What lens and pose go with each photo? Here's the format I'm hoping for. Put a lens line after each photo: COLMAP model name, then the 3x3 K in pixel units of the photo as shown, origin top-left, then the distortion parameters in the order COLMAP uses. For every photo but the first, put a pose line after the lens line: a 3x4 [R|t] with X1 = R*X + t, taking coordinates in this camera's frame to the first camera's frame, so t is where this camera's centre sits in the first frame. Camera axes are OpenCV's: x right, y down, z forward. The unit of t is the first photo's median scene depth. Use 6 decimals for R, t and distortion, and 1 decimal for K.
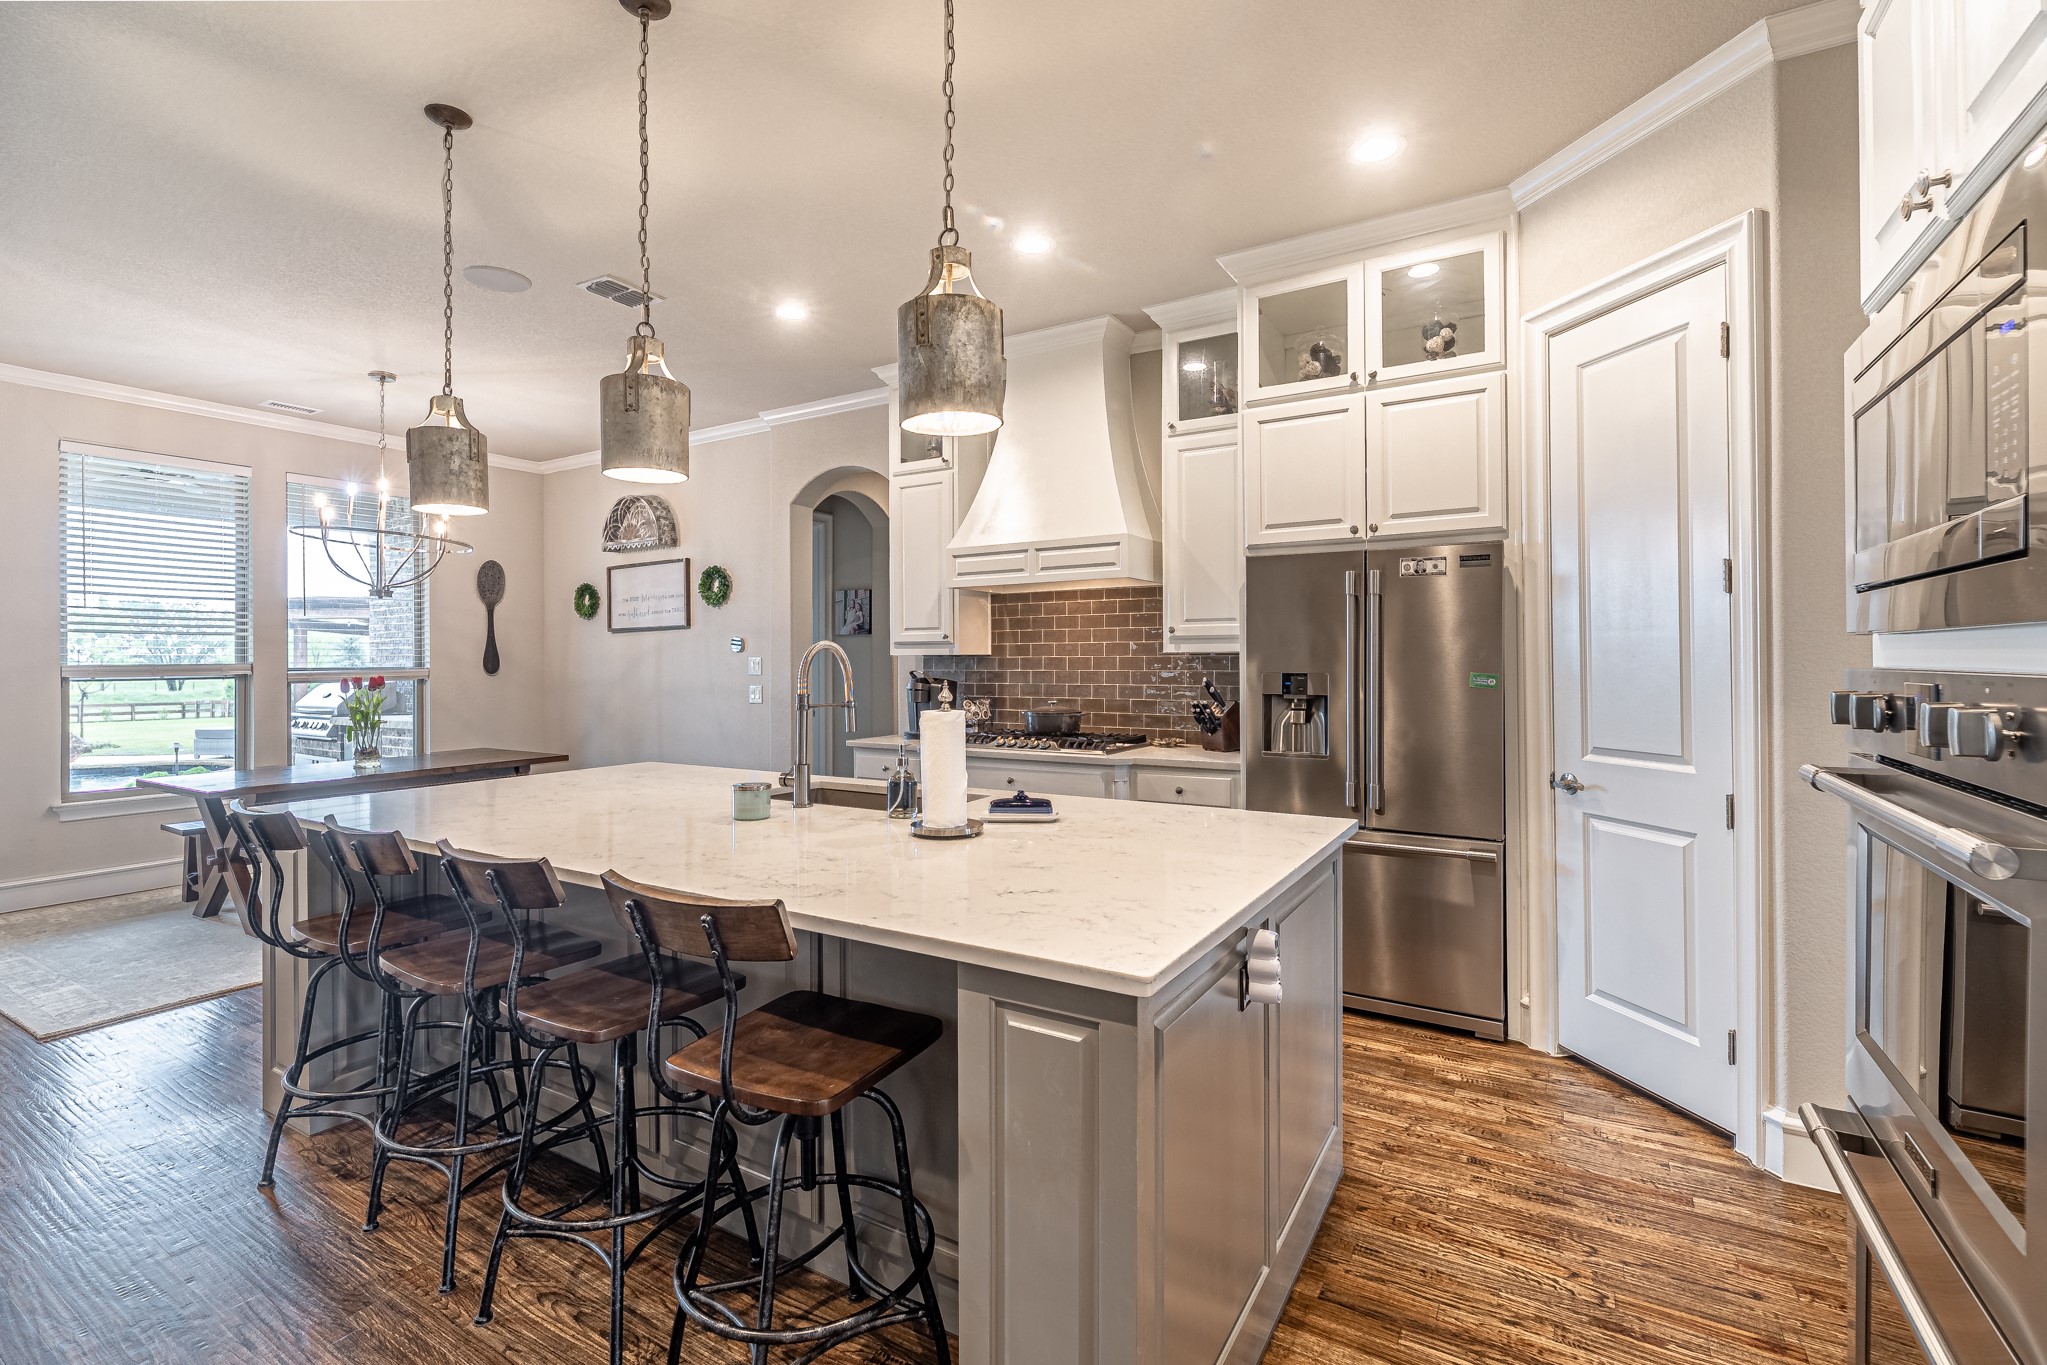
lens RADIAL K [[902.3, 0, 1026.8], [0, 902.3, 665.9], [0, 0, 1]] dist [-0.002245, -0.000714]
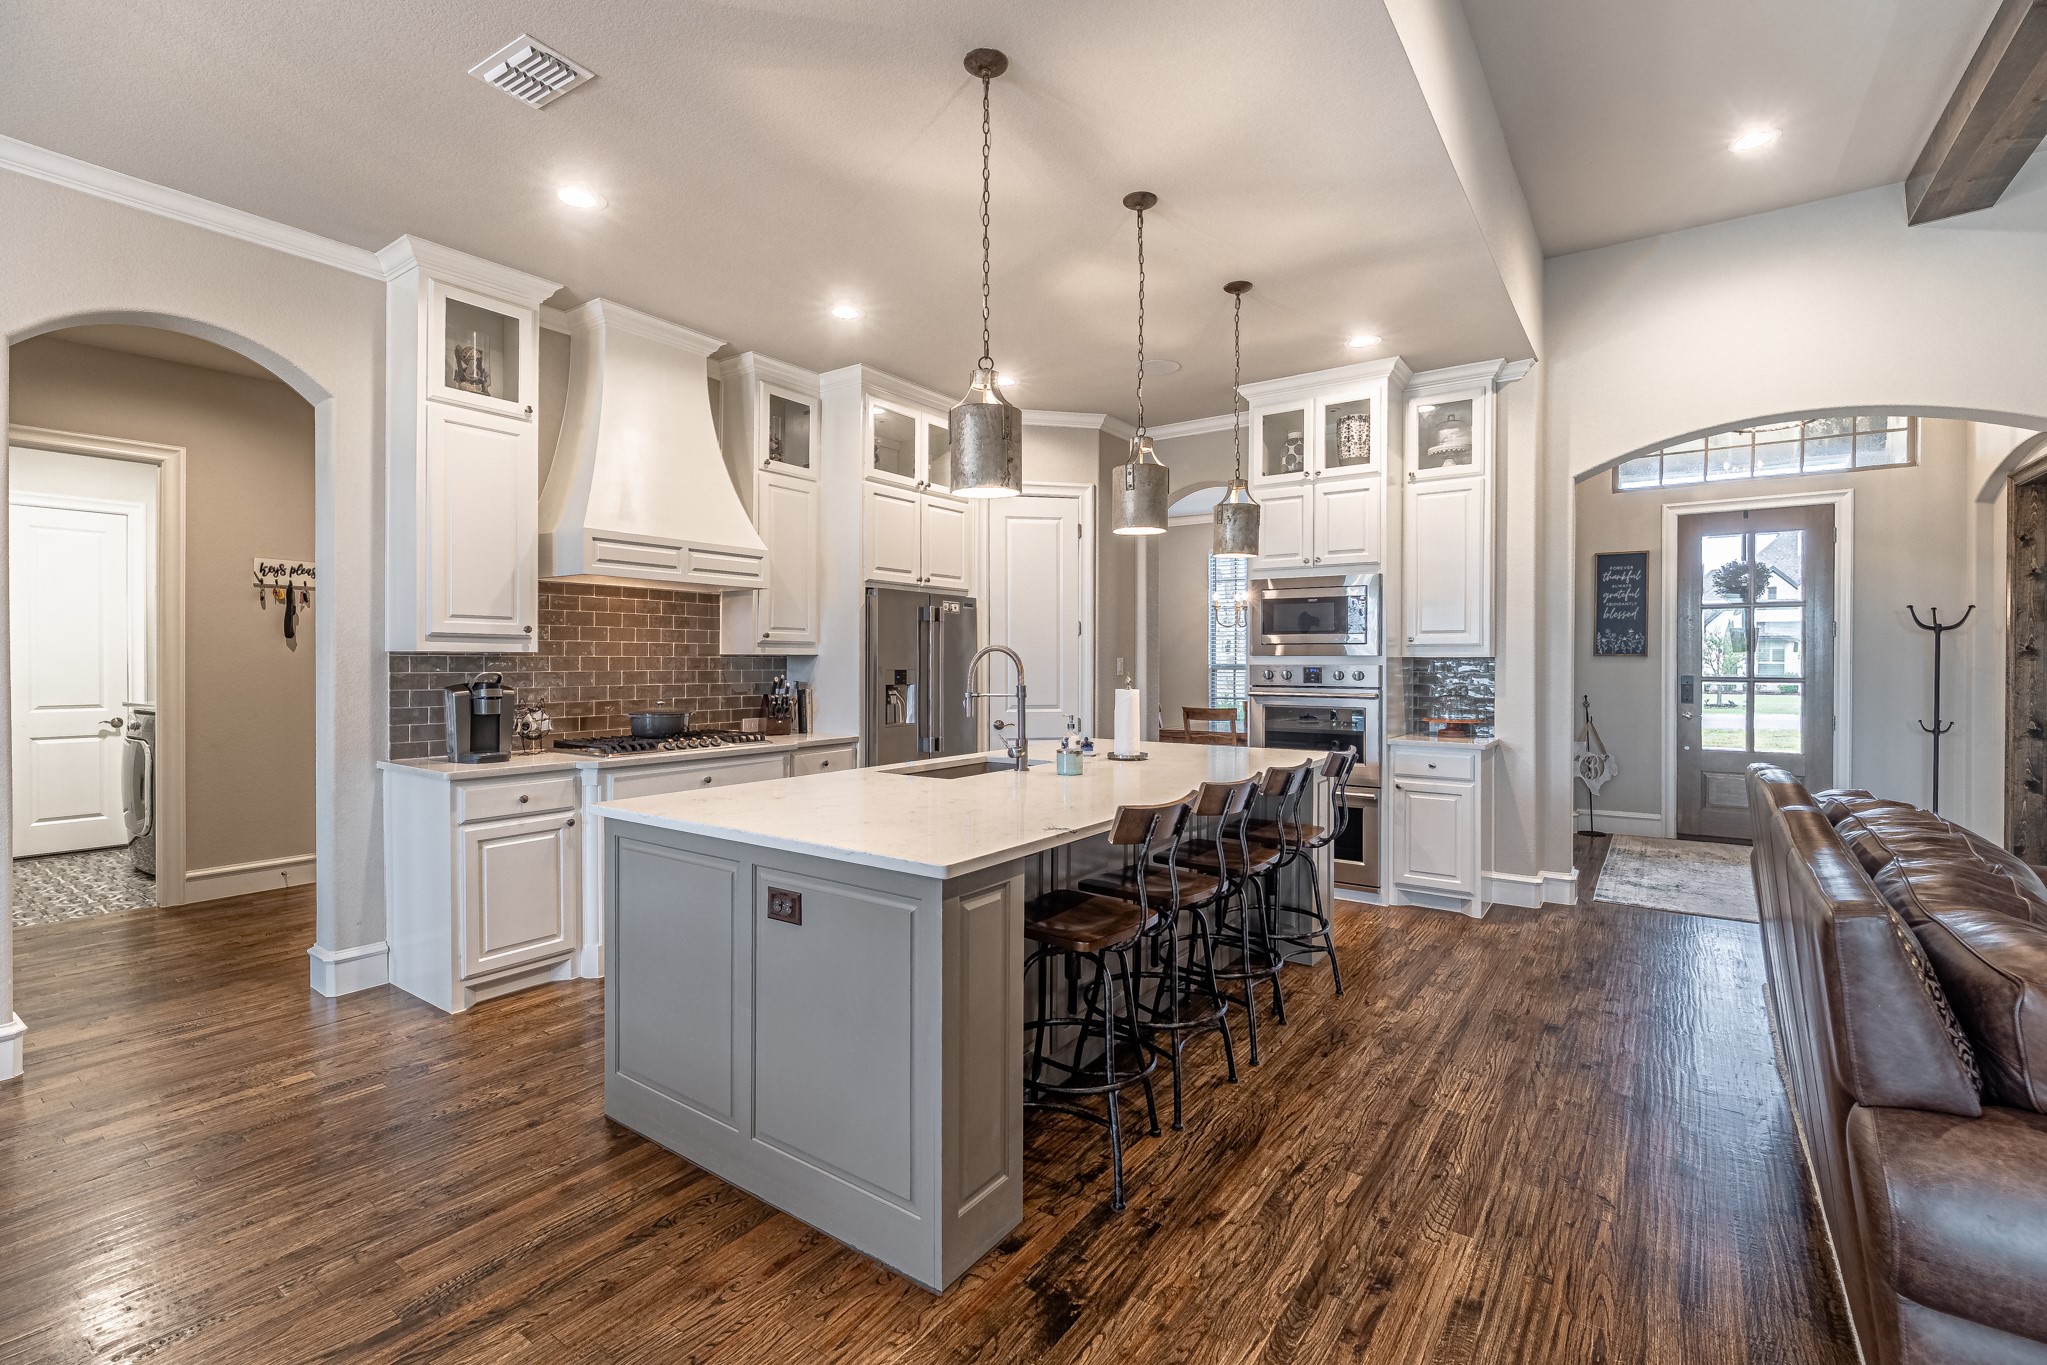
lens RADIAL K [[902.3, 0, 1029.2], [0, 902.3, 673.1], [0, 0, 1]] dist [-0.002245, -0.000714]
pose [[0.080500, -0.007910, 0.996723, -0.953149], [0.004097, 0.999963, 0.007604, 0.002267], [-0.996746, 0.003472, 0.080529, 0.541047]]
